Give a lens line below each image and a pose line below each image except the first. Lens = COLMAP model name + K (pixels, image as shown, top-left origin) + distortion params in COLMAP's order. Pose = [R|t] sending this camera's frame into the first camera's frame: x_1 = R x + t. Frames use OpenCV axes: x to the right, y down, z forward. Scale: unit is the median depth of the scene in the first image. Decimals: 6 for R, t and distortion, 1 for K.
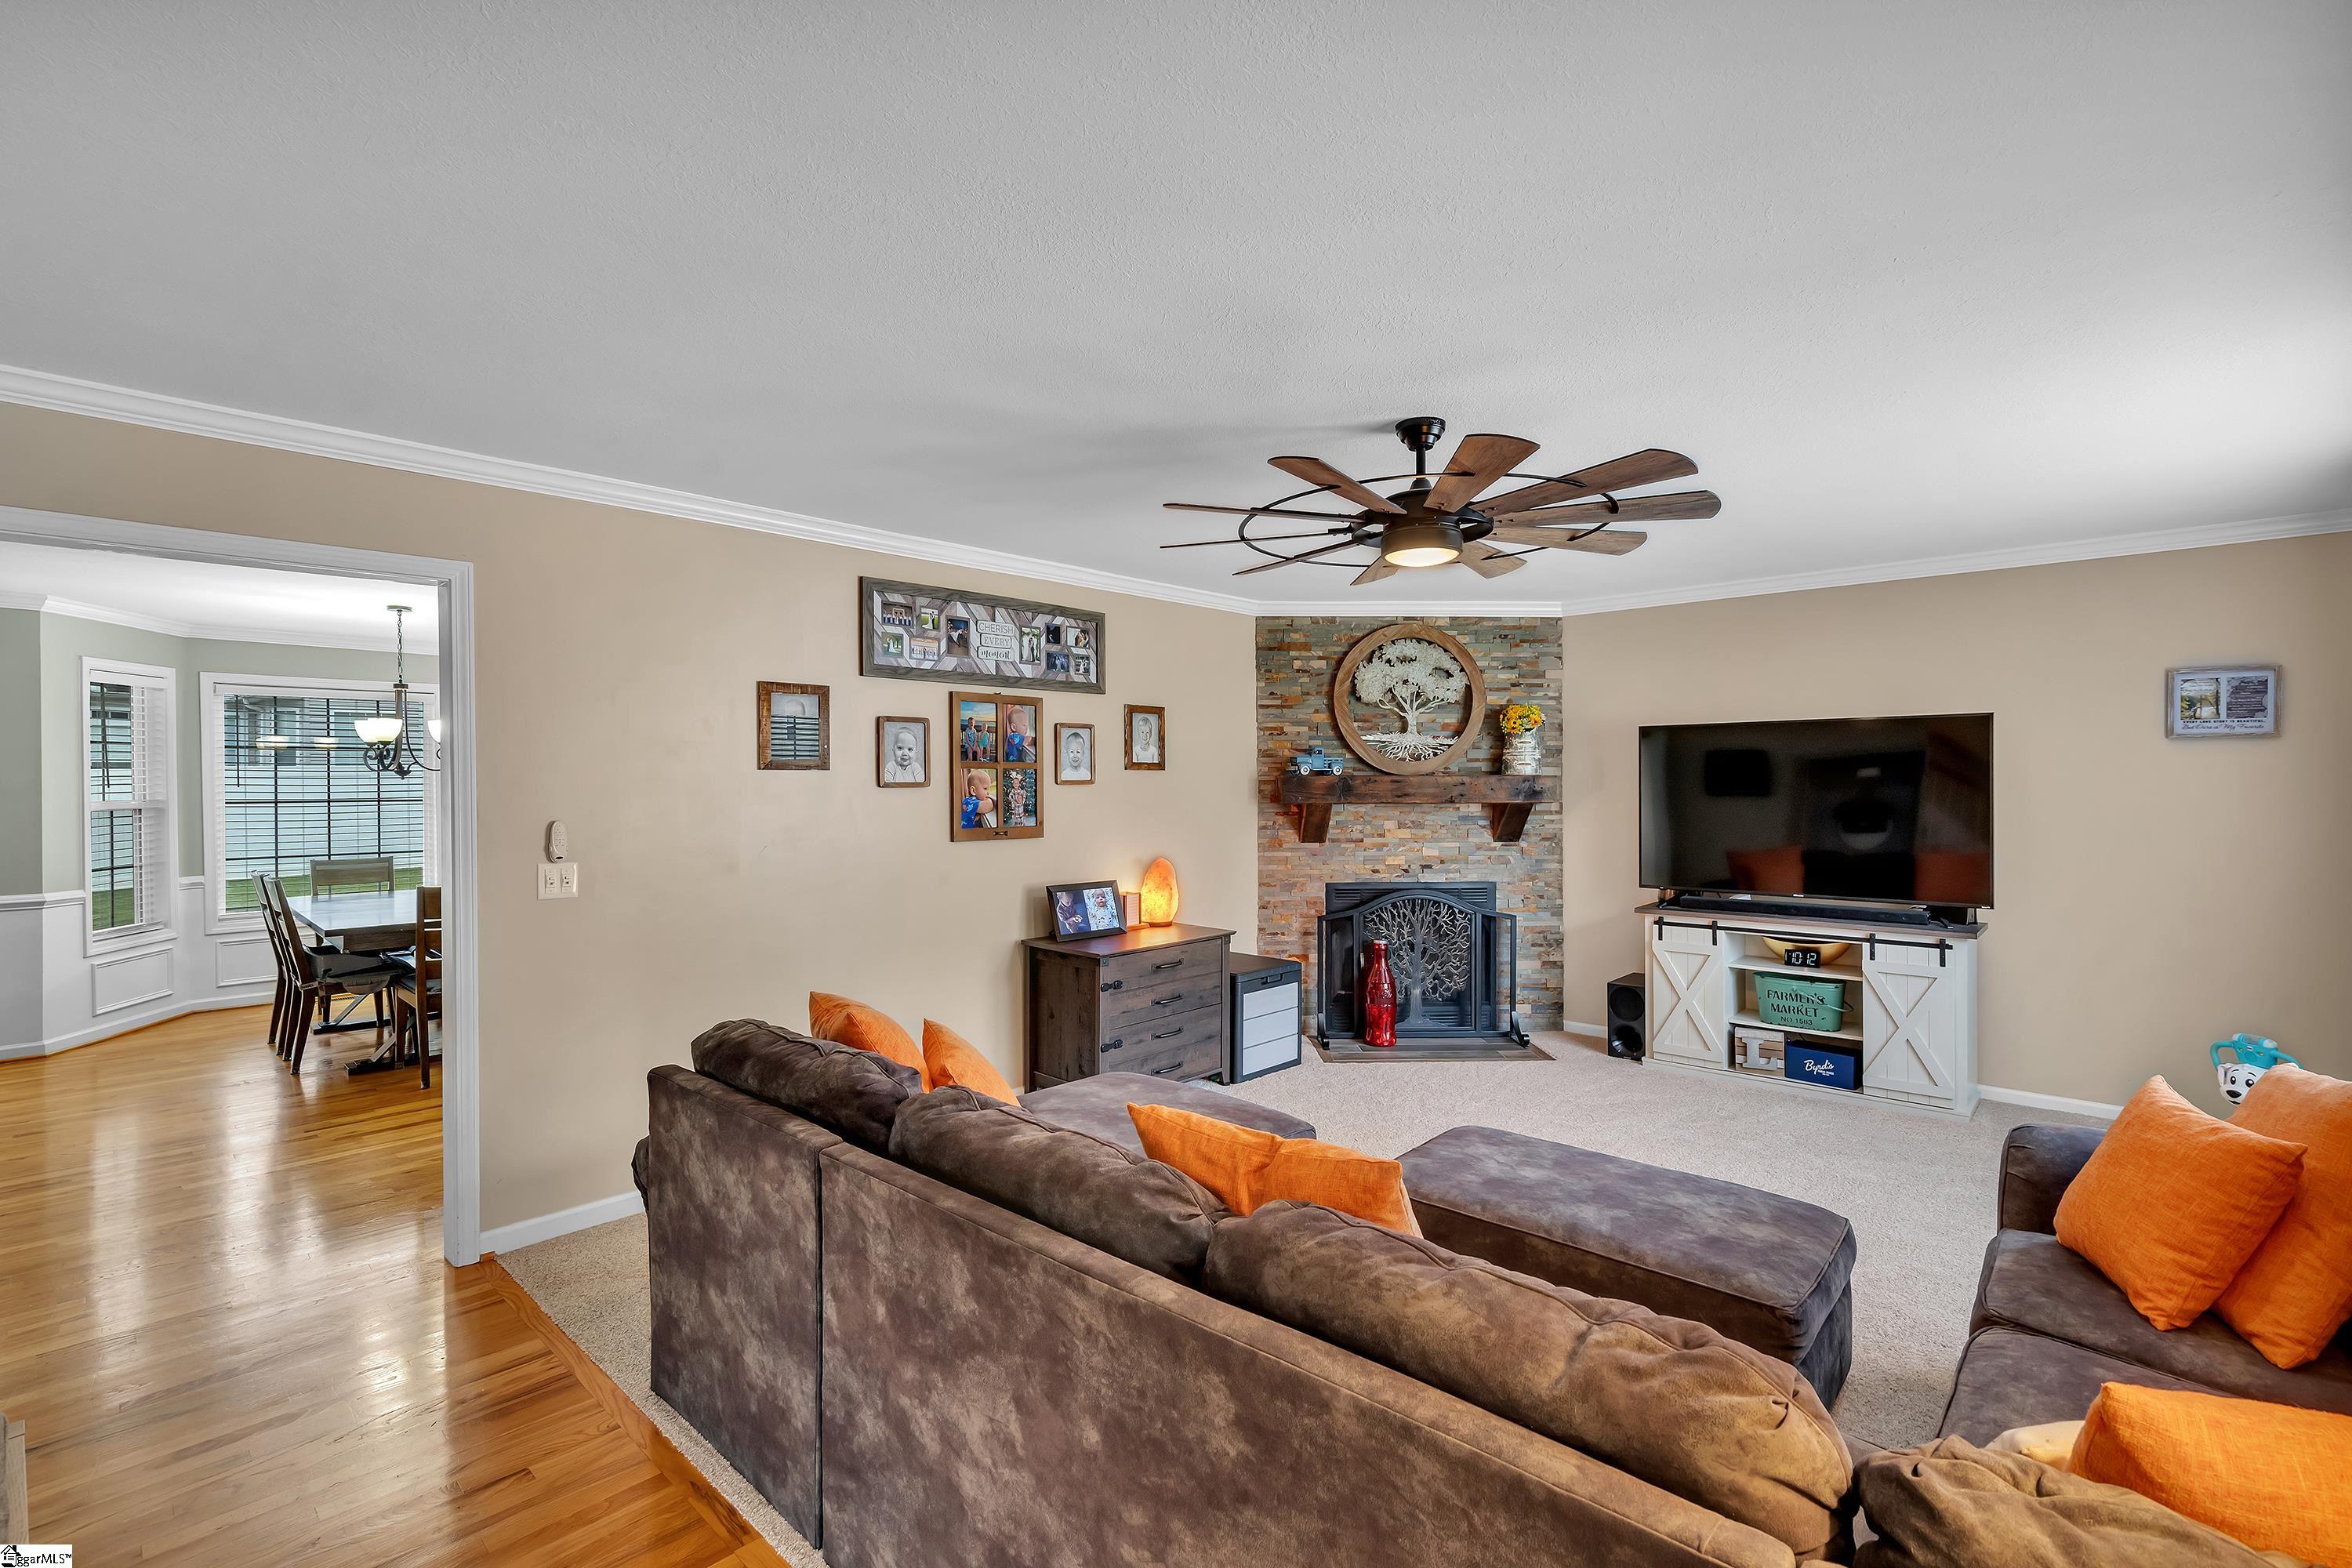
lens RADIAL K [[1058.8, 0, 1169.4], [0, 1058.8, 788.3], [0, 0, 1]] dist [-0.003892, -0.000296]
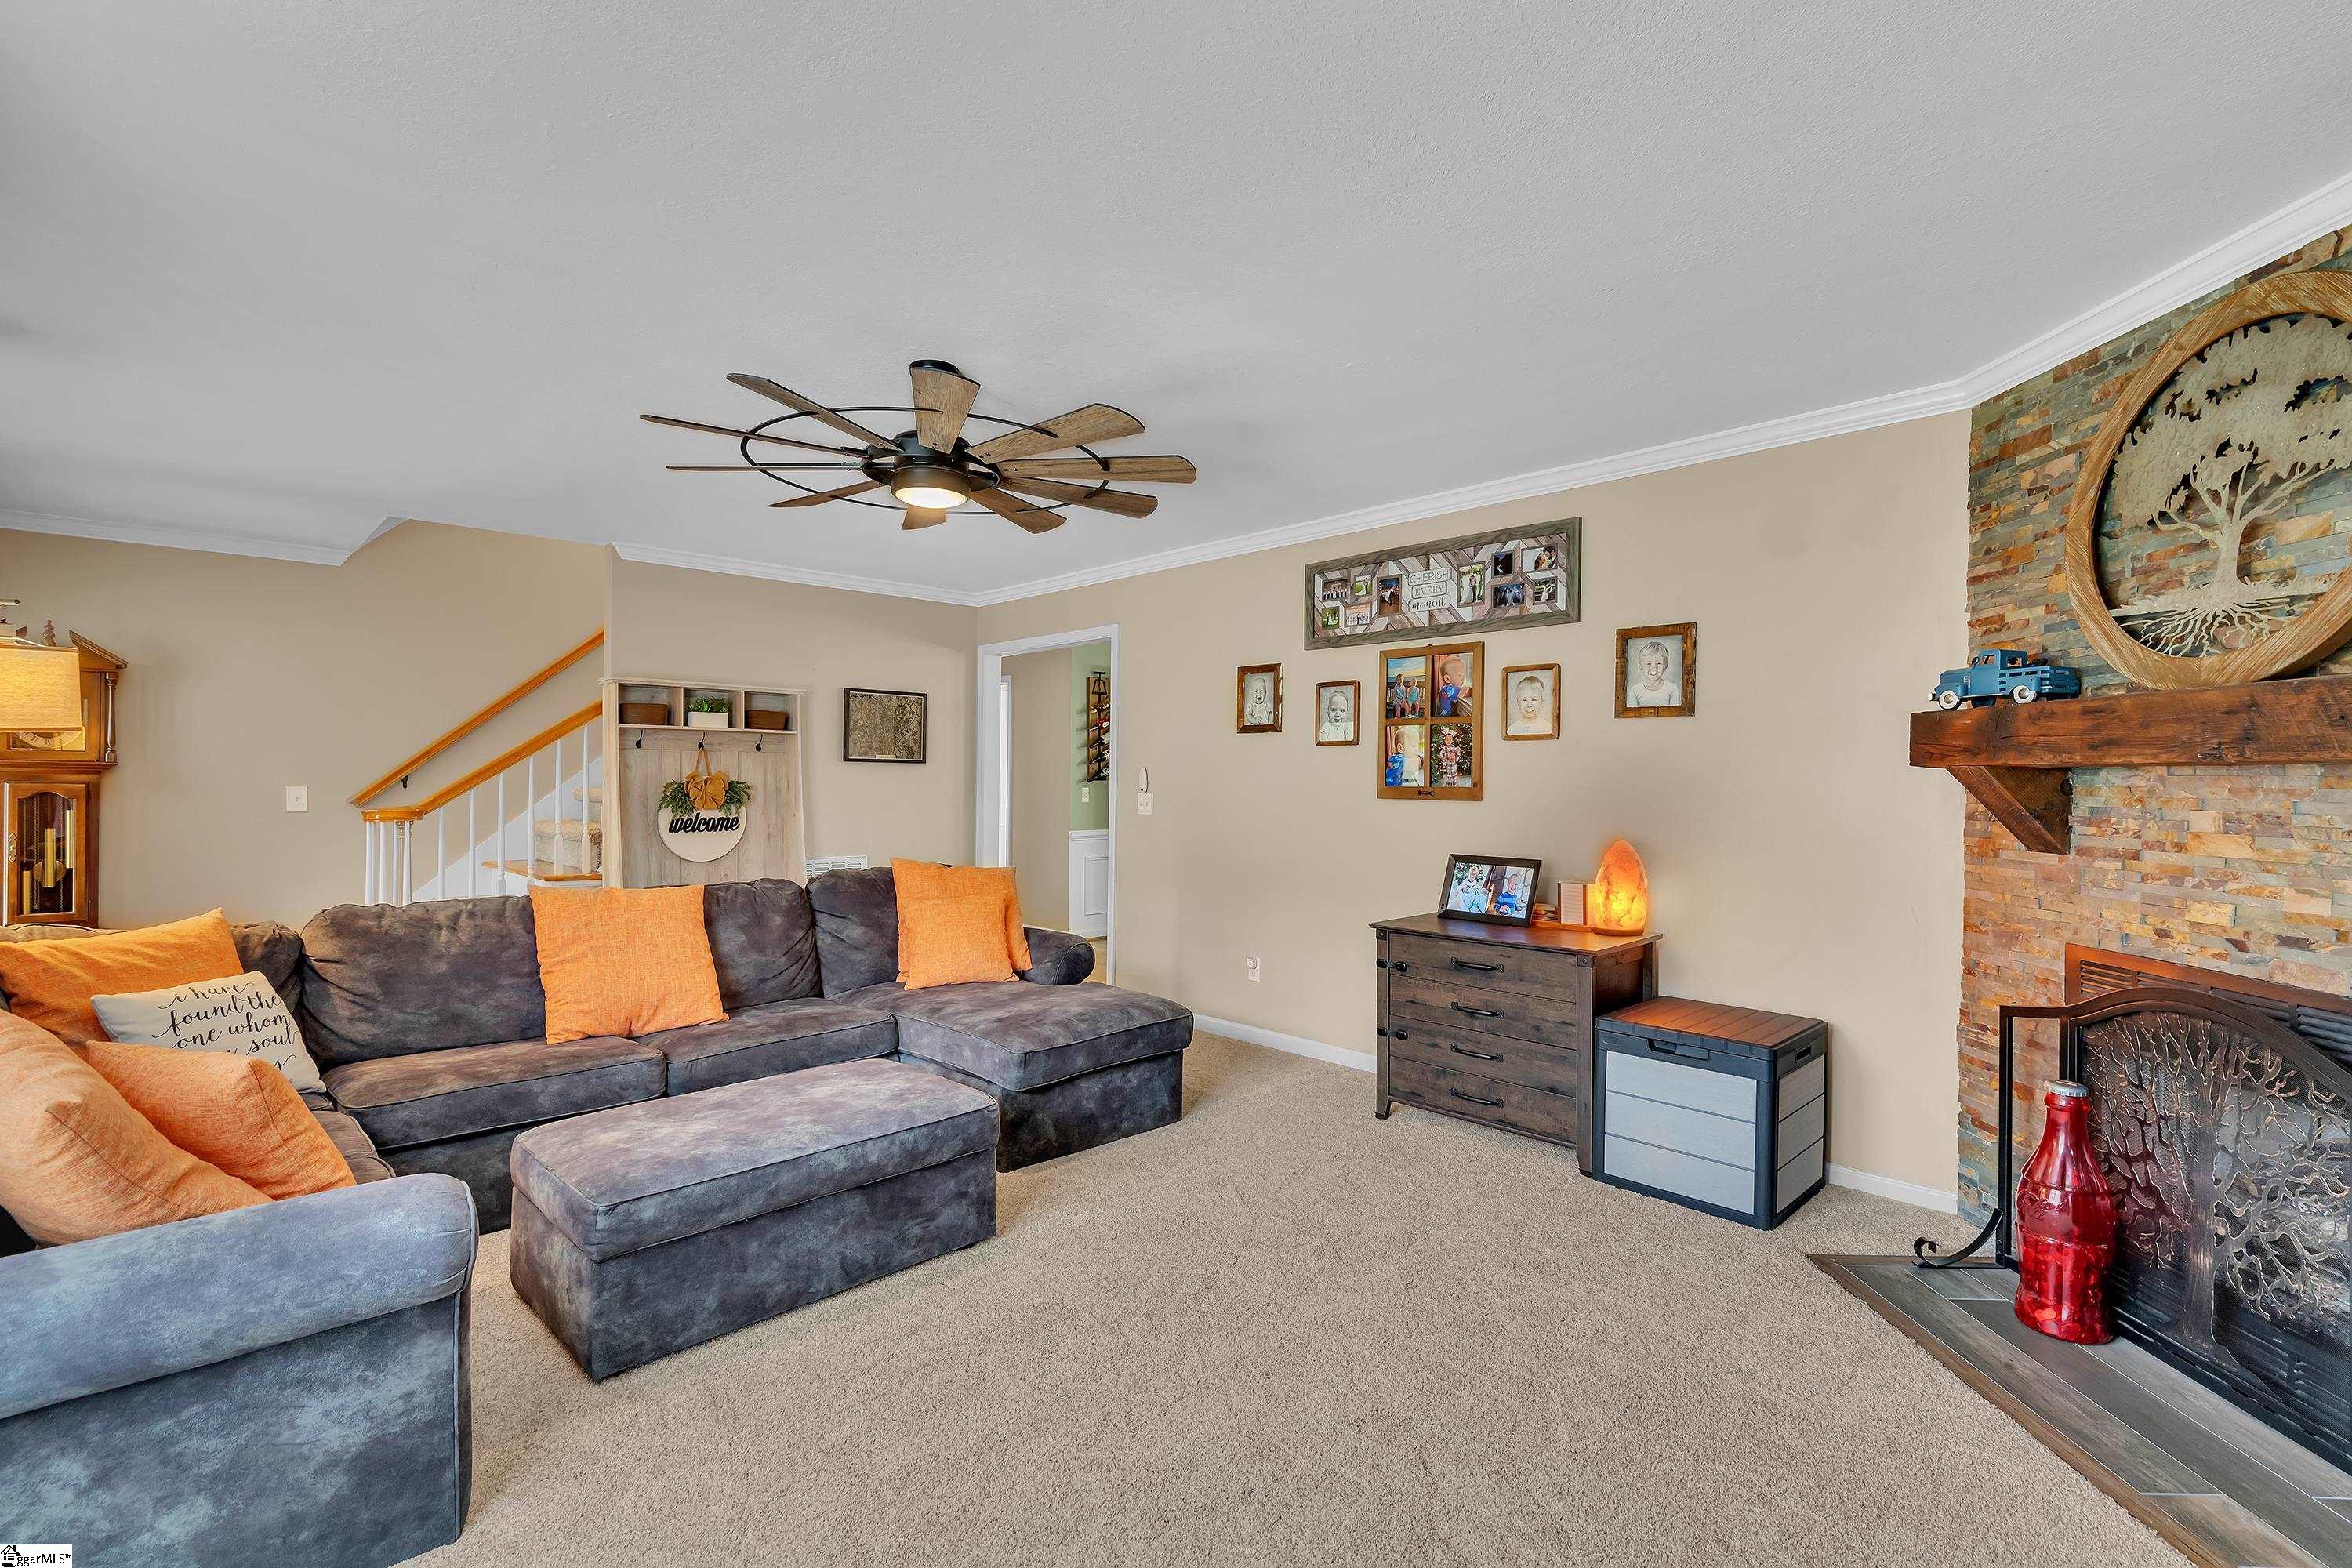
lens RADIAL K [[1058.8, 0, 1160.1], [0, 1058.8, 782.5], [0, 0, 1]] dist [-0.003892, -0.000296]
pose [[-0.055751, 0.007056, -0.998420, 0.755363], [-0.016338, 0.999835, 0.007978, 0.028109], [0.998311, 0.016757, -0.055627, 0.772177]]
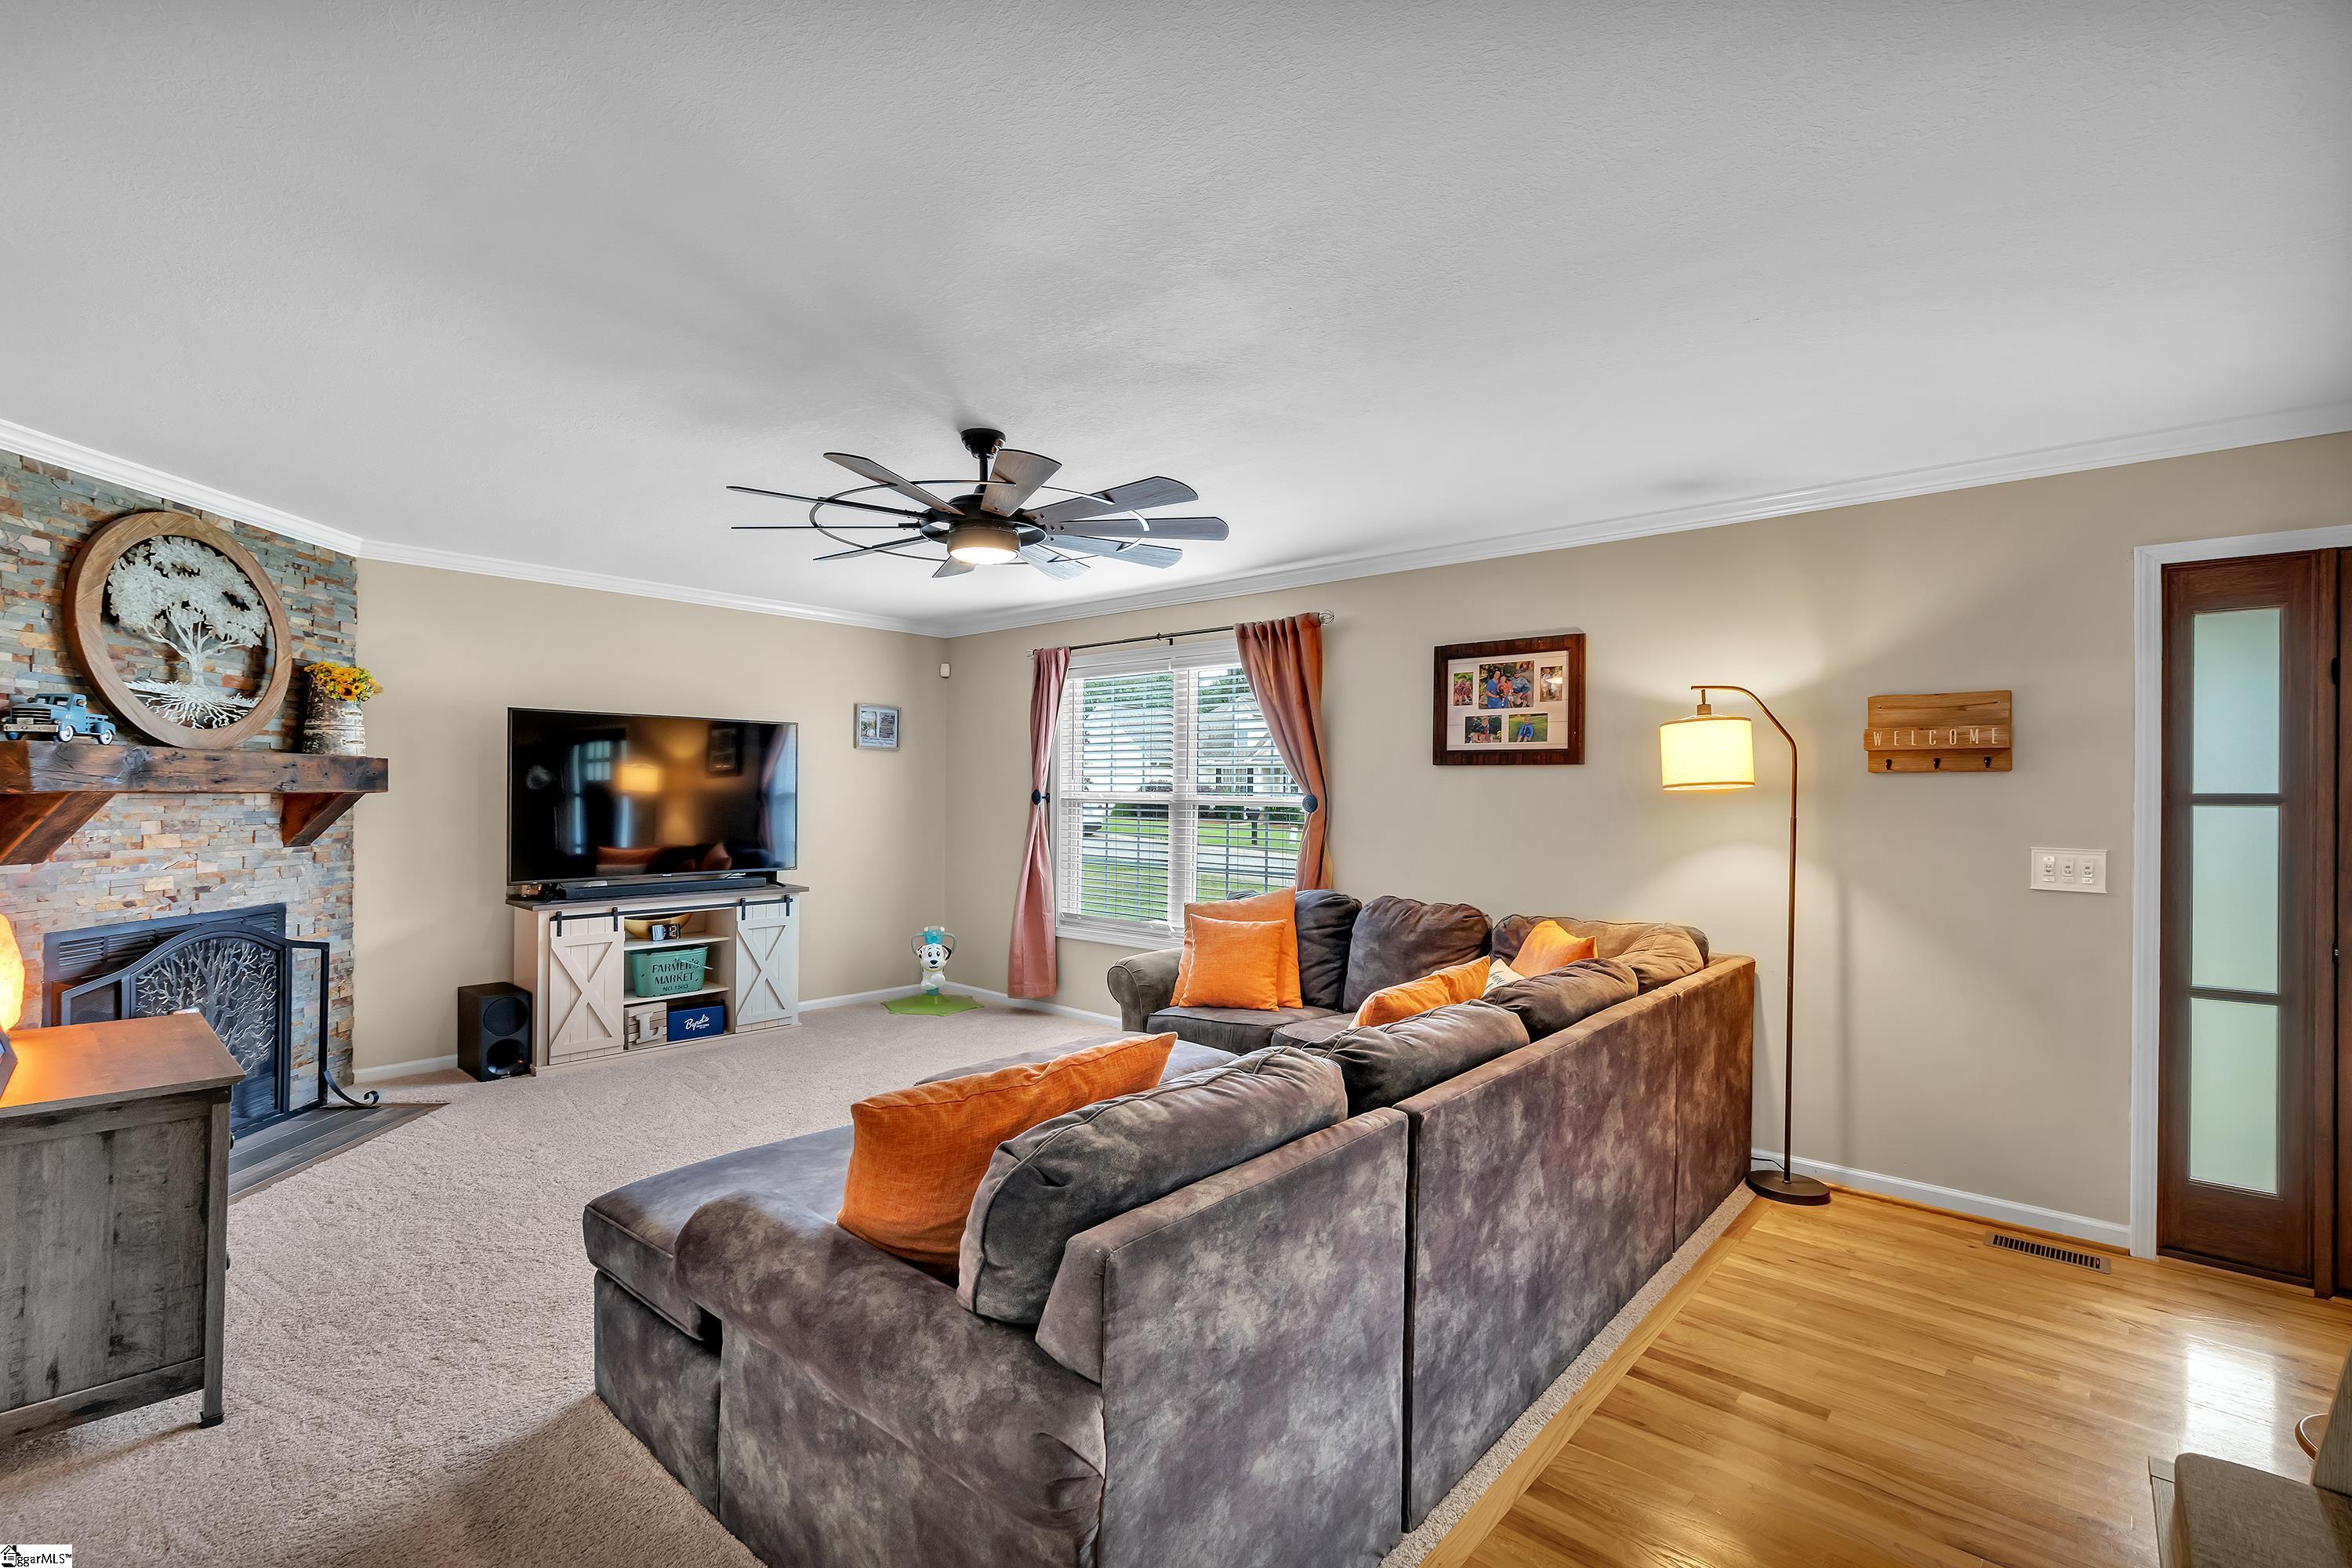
lens RADIAL K [[1058.8, 0, 1184.4], [0, 1058.8, 785.2], [0, 0, 1]] dist [-0.003892, -0.000296]
pose [[-0.025564, 0.011222, 0.999610, -0.523811], [0.002621, 0.999934, -0.011159, 0.021905], [-0.999670, 0.002335, -0.025592, 0.492411]]
